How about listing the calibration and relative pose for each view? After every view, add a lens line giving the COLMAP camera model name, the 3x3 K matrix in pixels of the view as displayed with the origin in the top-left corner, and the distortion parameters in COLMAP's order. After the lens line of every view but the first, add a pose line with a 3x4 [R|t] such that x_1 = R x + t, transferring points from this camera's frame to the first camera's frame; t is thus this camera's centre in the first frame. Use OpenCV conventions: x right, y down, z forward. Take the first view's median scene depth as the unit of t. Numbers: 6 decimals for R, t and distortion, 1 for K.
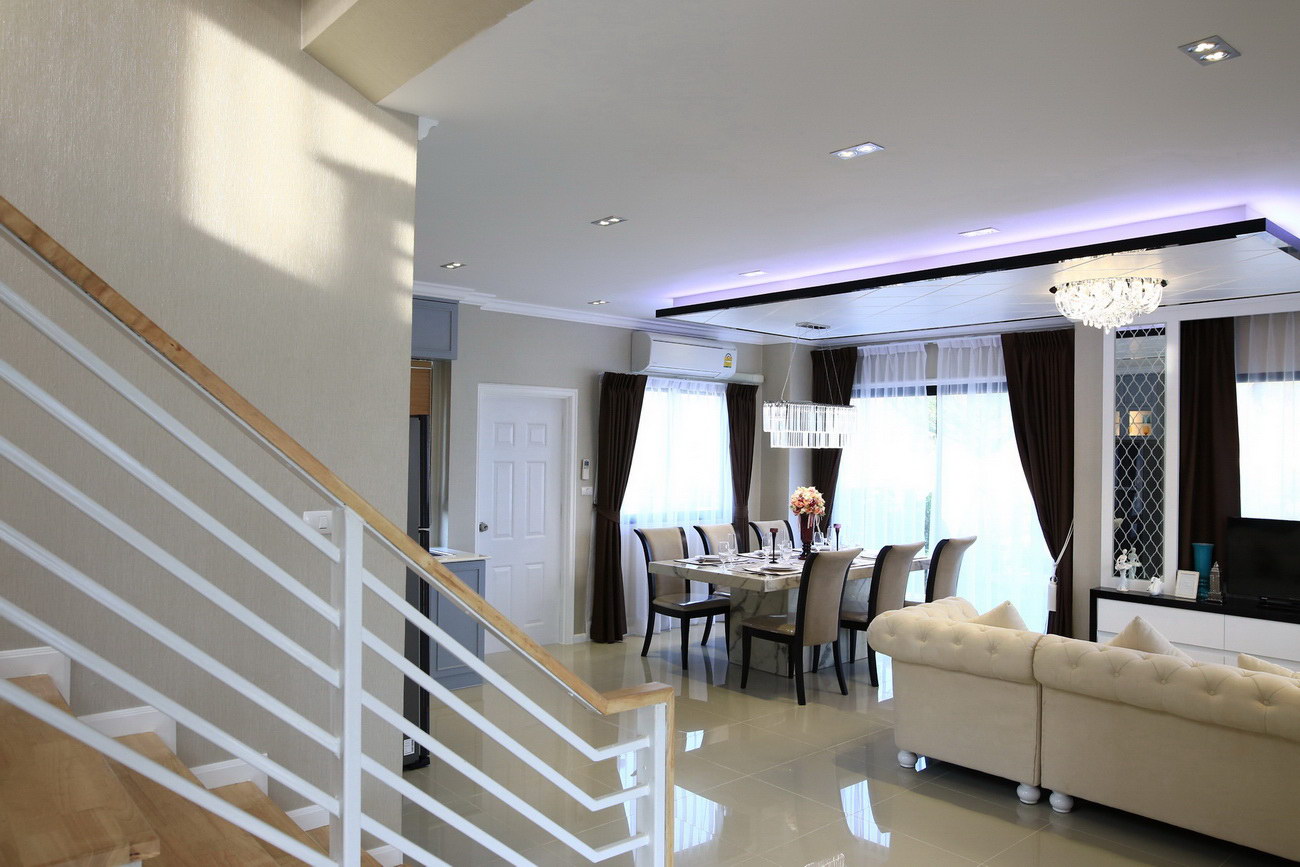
lens RADIAL K [[899.9, 0, 646.8], [0, 899.9, 435.9], [0, 0, 1]] dist [-0.049146, 0.040516]
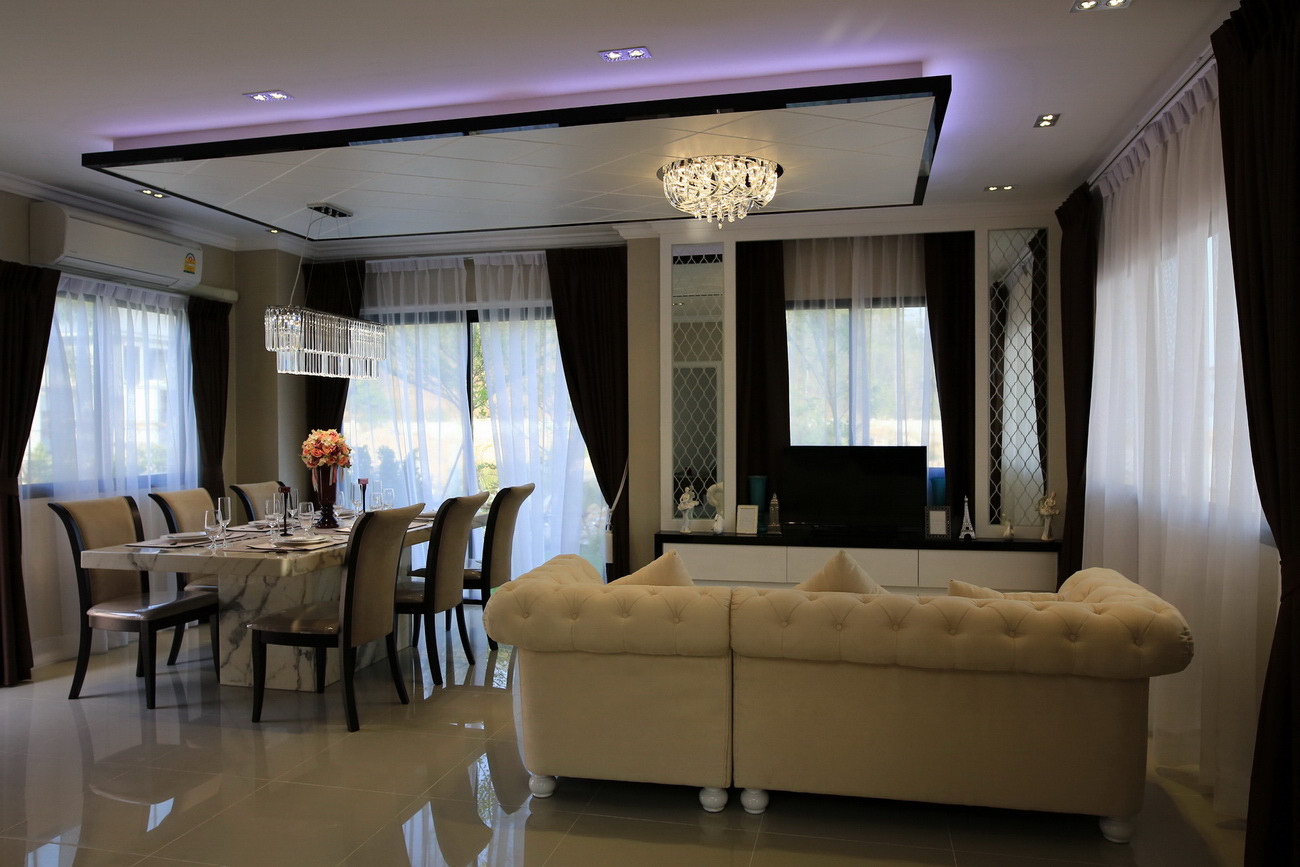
lens RADIAL K [[899.9, 0, 646.8], [0, 899.9, 435.9], [0, 0, 1]] dist [-0.049146, 0.040516]
pose [[0.817459, -0.027317, 0.575338, -0.029351], [0.009551, 0.999380, 0.033881, 0.040925], [-0.575907, -0.022201, 0.817213, 0.256590]]
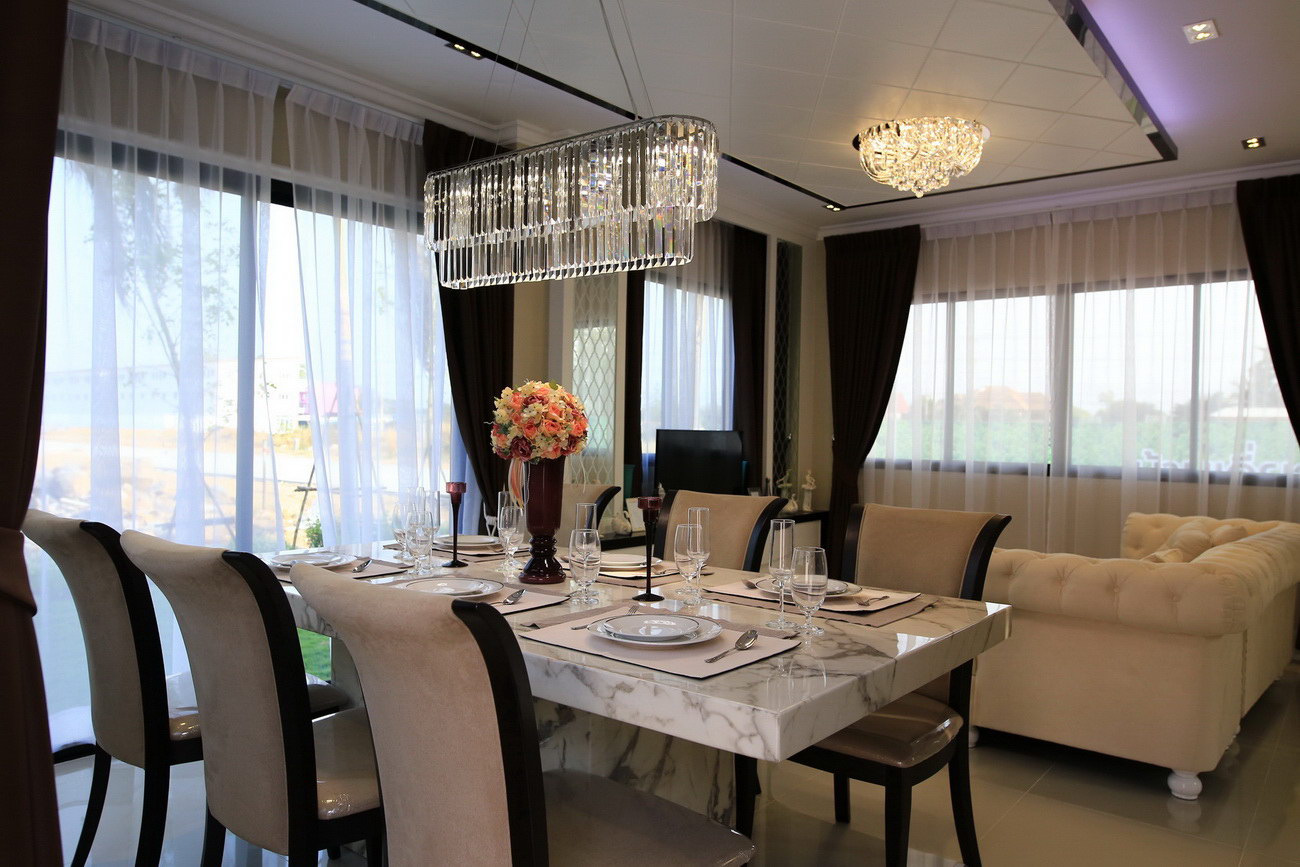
lens RADIAL K [[908.5, 0, 650.0], [0, 908.5, 433.5], [0, 0, 1]] dist [-0.047255, 0.046951]
pose [[-0.169409, -0.024185, 0.985249, -0.196483], [-0.032940, 0.999279, 0.018866, 0.070912], [-0.984995, -0.029258, -0.170083, 1.050806]]
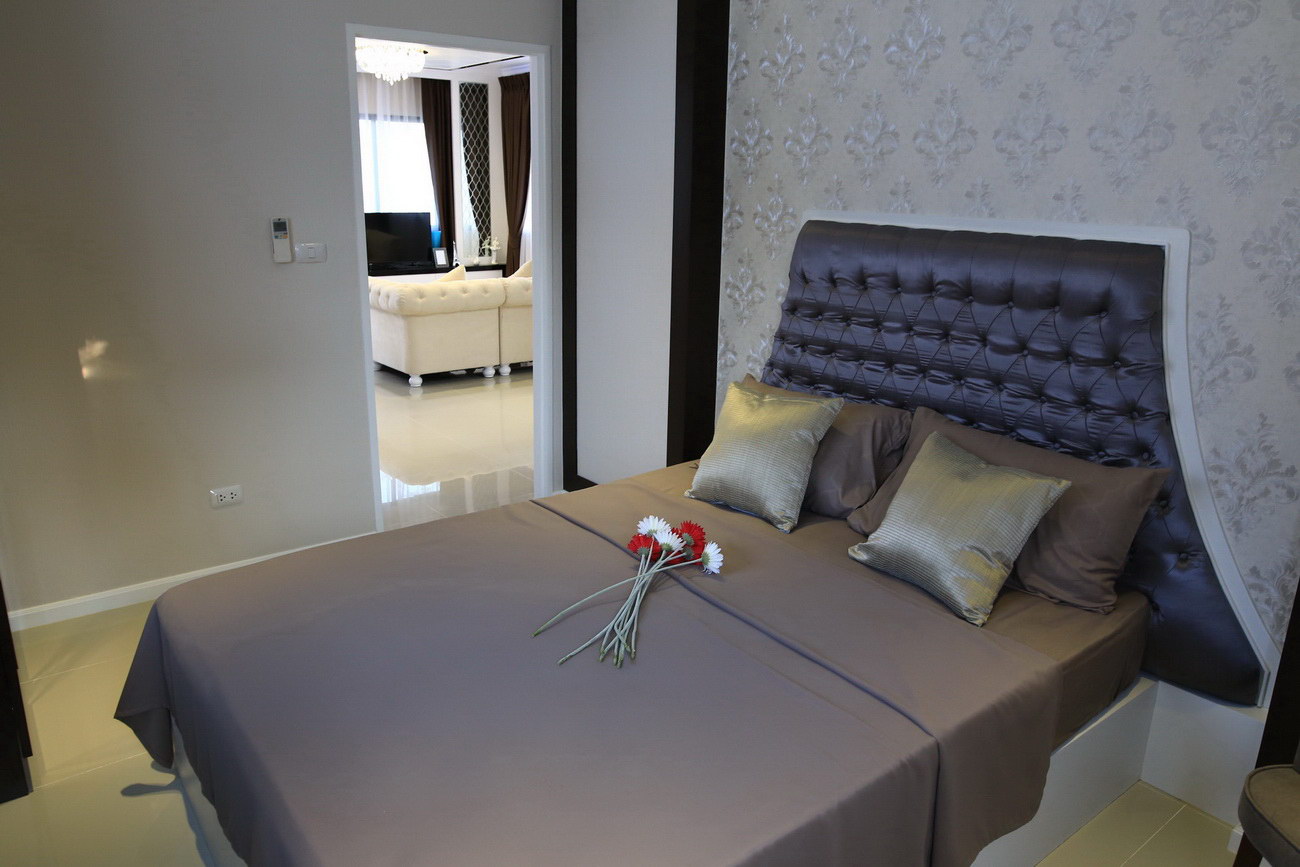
lens RADIAL K [[899.9, 0, 646.8], [0, 899.9, 435.9], [0, 0, 1]] dist [-0.049146, 0.040516]
pose [[0.056123, -0.281769, 0.957840, -0.782215], [-0.031663, 0.958367, 0.283779, 0.007791], [-0.997922, -0.046255, 0.044864, 0.374090]]
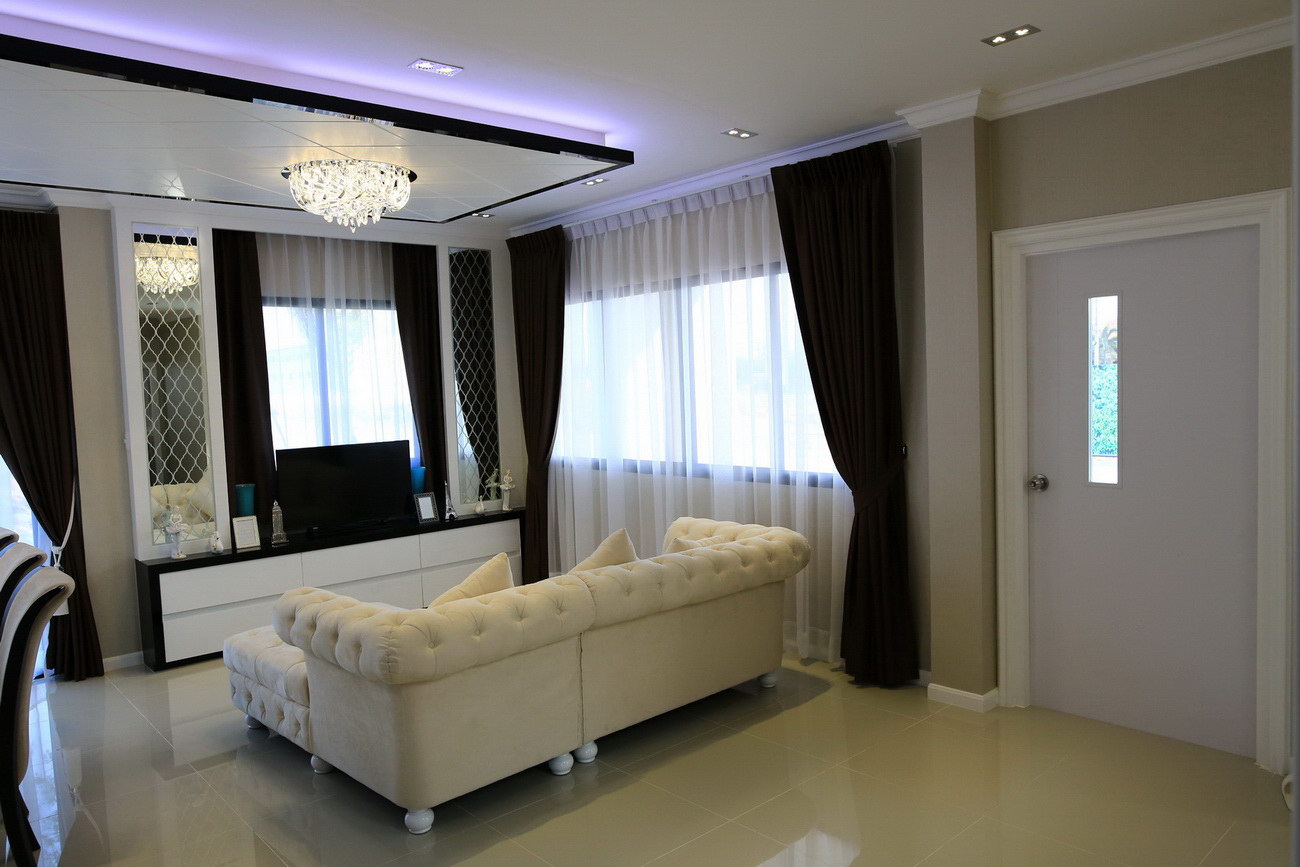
lens RADIAL K [[899.9, 0, 646.8], [0, 899.9, 435.9], [0, 0, 1]] dist [-0.049146, 0.040516]
pose [[-0.011268, -0.074469, 0.997160, -0.252579], [0.025362, 0.996881, 0.074735, 0.014736], [-0.999615, 0.026132, -0.009345, 0.564713]]
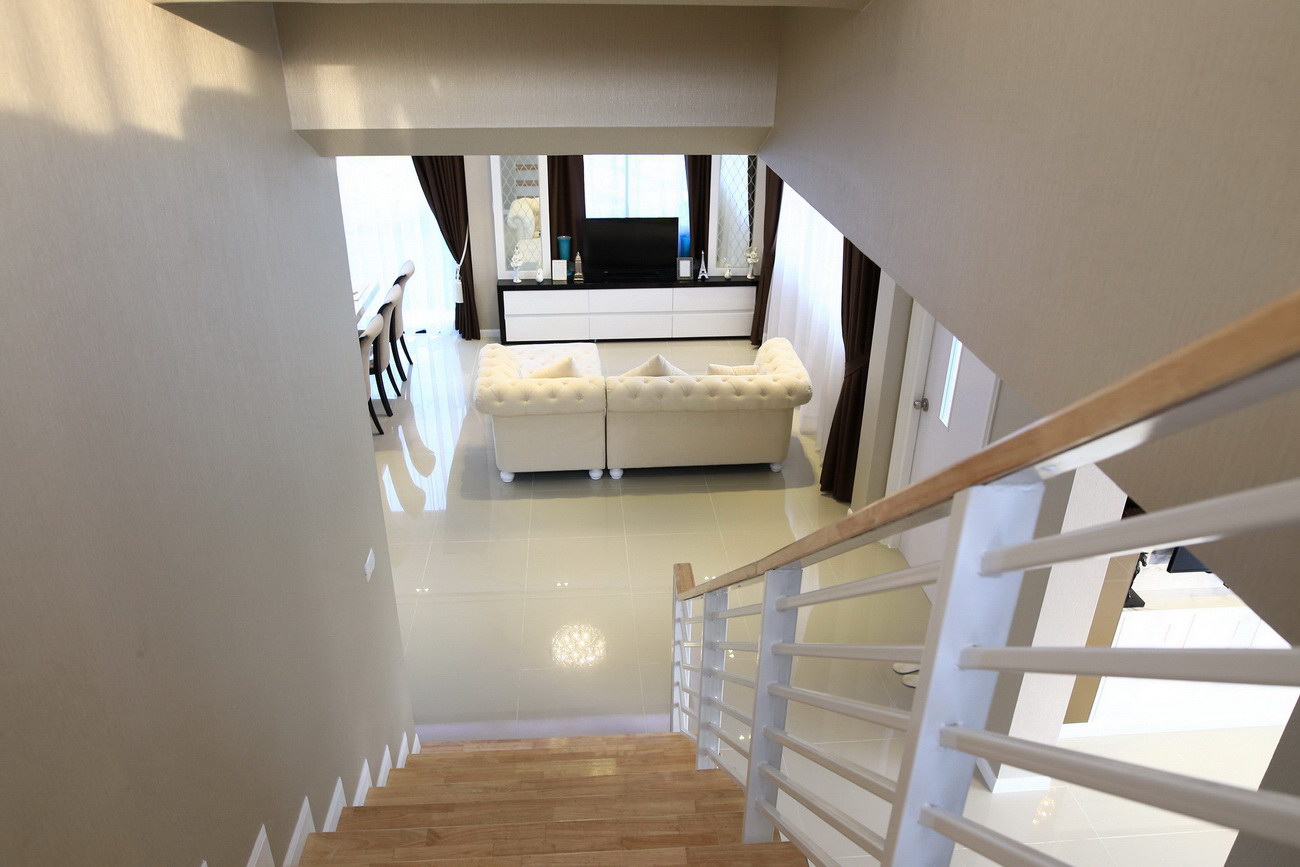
lens RADIAL K [[899.9, 0, 646.8], [0, 899.9, 435.9], [0, 0, 1]] dist [-0.049146, 0.040516]
pose [[0.593015, -0.367361, 0.716505, -0.377172], [-0.010921, 0.886105, 0.463355, -0.234743], [-0.805118, -0.282601, 0.521462, 0.083222]]
